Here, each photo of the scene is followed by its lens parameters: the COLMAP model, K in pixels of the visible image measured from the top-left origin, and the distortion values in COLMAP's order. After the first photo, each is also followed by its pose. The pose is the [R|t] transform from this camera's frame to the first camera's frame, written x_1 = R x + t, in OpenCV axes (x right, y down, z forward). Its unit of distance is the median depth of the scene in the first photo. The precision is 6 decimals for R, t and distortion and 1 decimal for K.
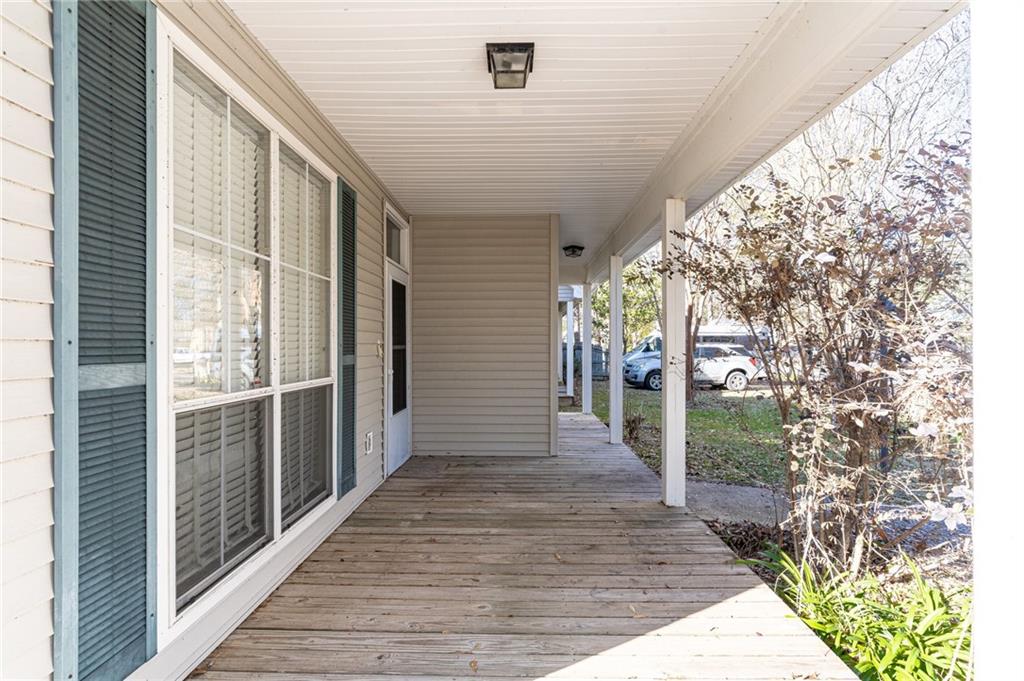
lens RADIAL K [[519.9, 0, 512.0], [0, 519.9, 340.5], [0, 0, 1]] dist [0.000444, 0.000117]
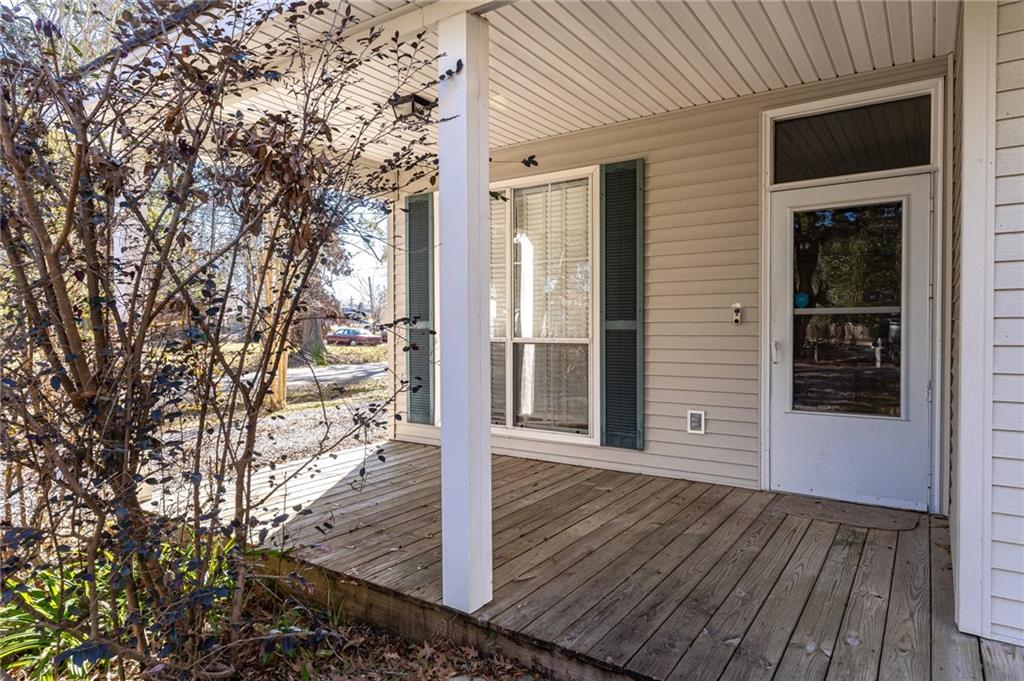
lens RADIAL K [[618.2, 0, 512.0], [0, 618.2, 340.5], [0, 0, 1]] dist [-0.000219, -0.000031]
pose [[-0.543155, 0.022804, -0.839323, 0.939004], [0.011377, 0.999739, 0.019800, 0.042492], [0.839556, 0.001205, -0.543273, 1.599739]]
